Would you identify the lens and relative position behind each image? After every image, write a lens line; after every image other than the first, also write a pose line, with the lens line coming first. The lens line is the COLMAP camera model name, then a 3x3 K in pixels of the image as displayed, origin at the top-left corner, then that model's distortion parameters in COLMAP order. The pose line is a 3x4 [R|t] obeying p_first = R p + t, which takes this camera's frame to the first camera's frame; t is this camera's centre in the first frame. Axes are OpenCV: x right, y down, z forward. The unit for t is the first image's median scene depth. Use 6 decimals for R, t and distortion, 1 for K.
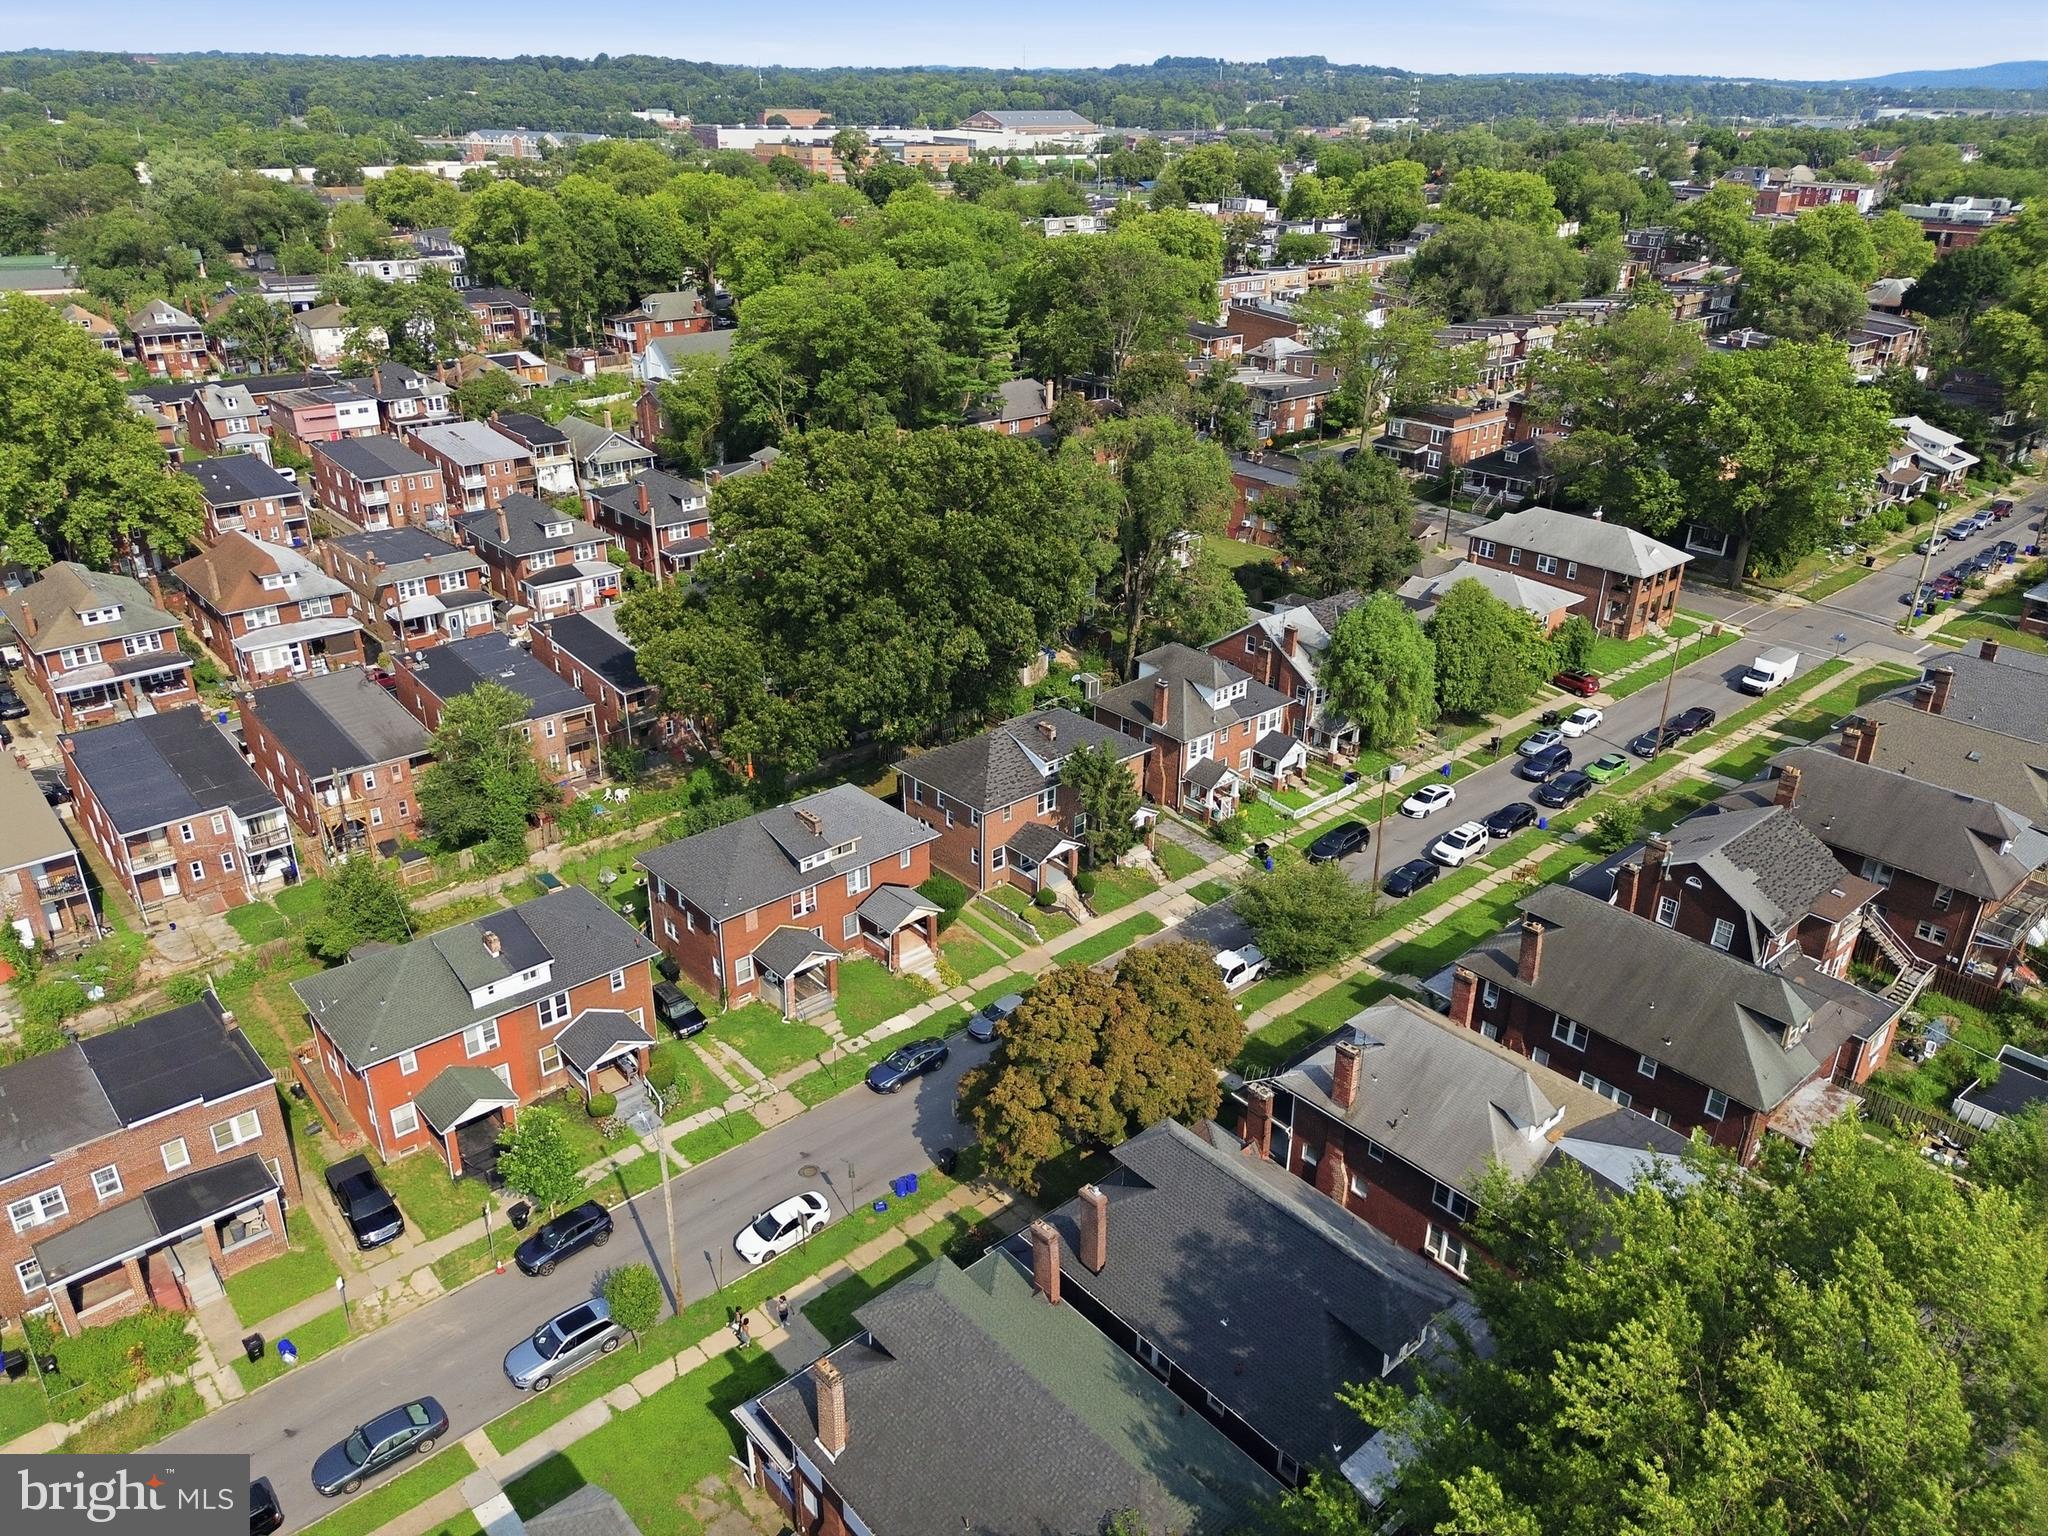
lens RADIAL K [[1453.4, 0, 1021.4], [0, 1453.4, 772.7], [0, 0, 1]] dist [0.058840, -0.052712]
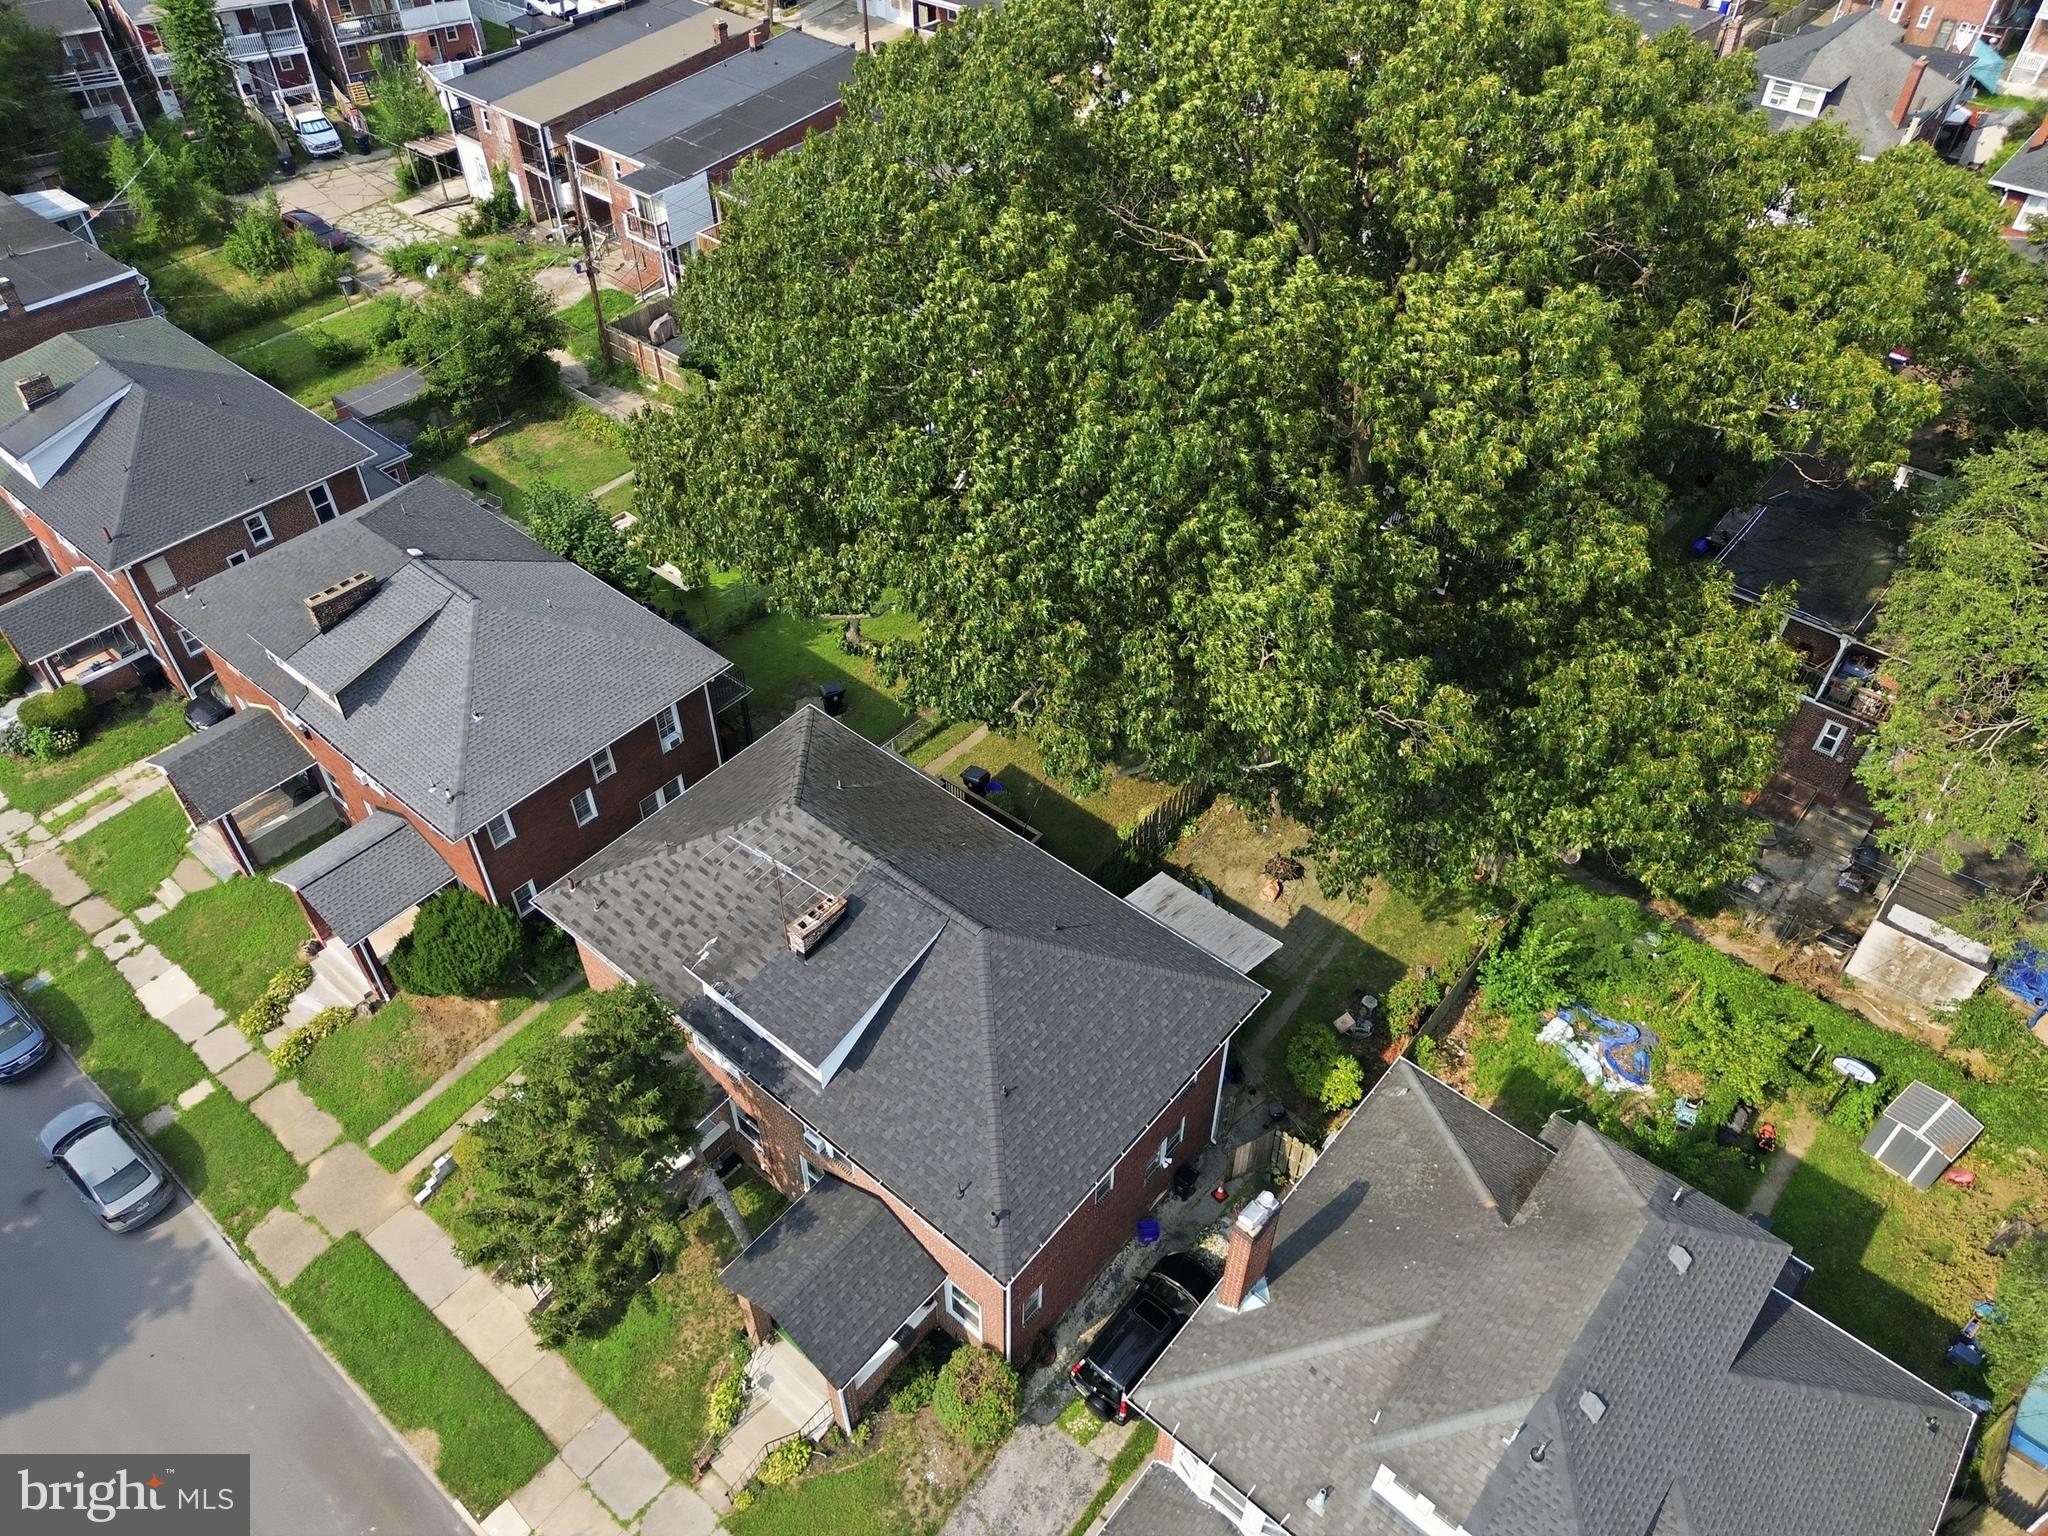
lens RADIAL K [[1453.4, 0, 1021.4], [0, 1453.4, 772.7], [0, 0, 1]] dist [0.058840, -0.052712]
pose [[0.140390, 0.679575, -0.720048, 0.220886], [-0.425984, 0.697956, 0.575670, -0.243779], [0.893772, 0.225911, 0.387474, 0.828786]]
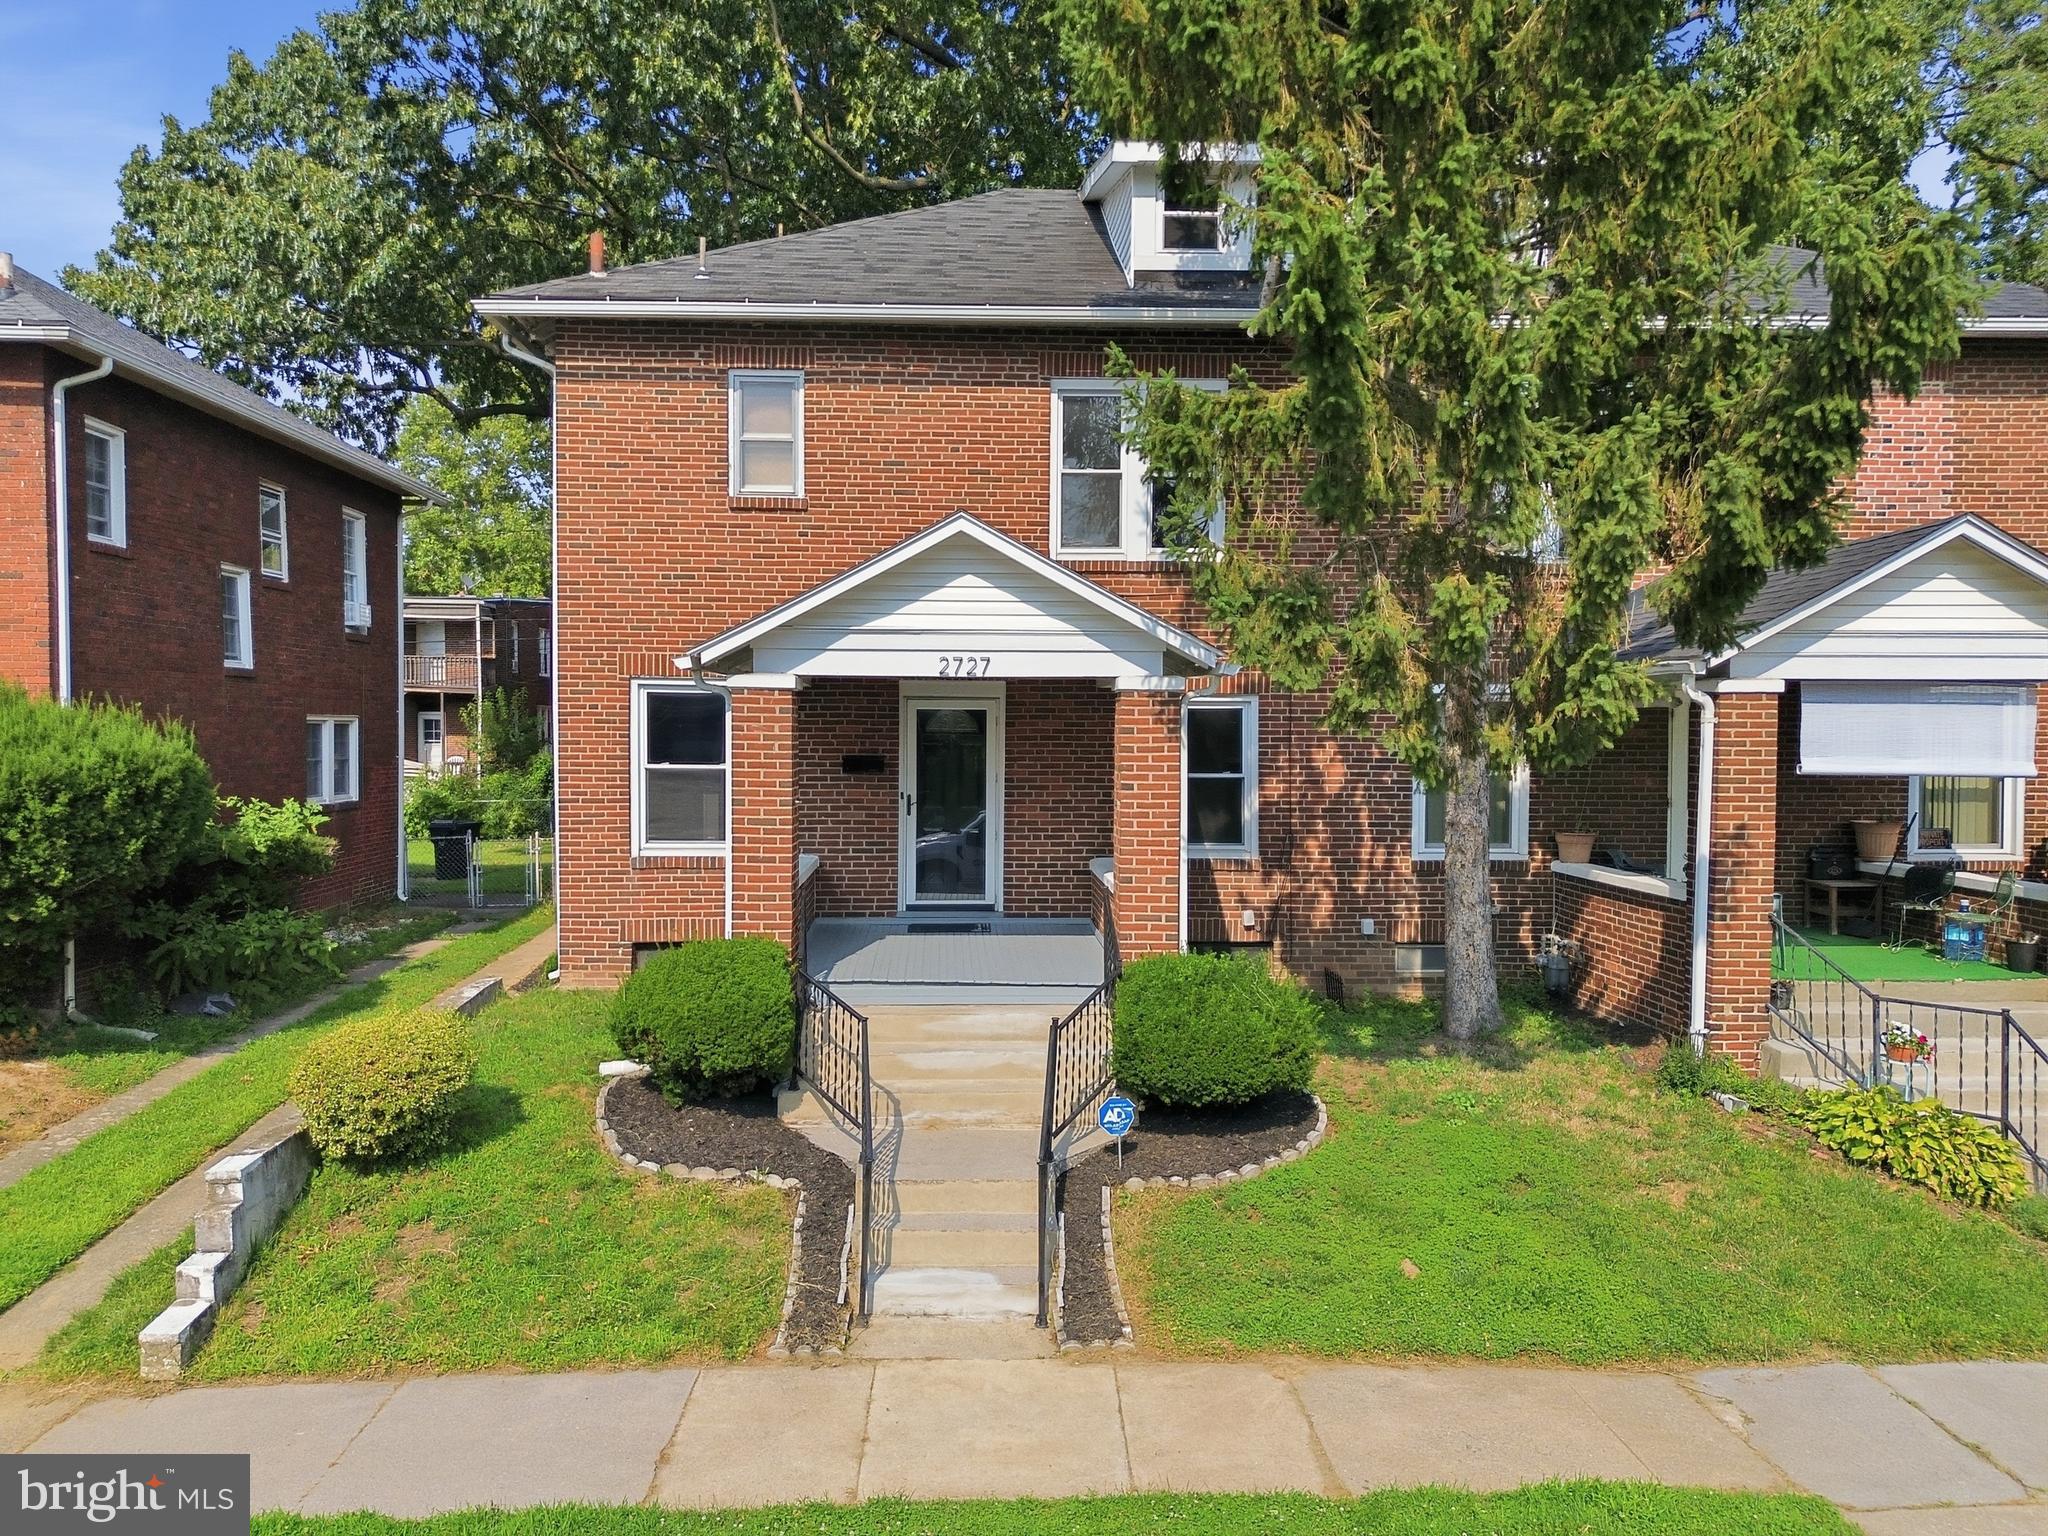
lens RADIAL K [[1453.4, 0, 1021.4], [0, 1453.4, 772.7], [0, 0, 1]] dist [0.058840, -0.052712]
pose [[0.776305, 0.015699, -0.630163, 0.089612], [-0.267620, 0.913330, -0.306931, 0.085050], [0.570728, 0.406917, 0.713224, 0.820905]]
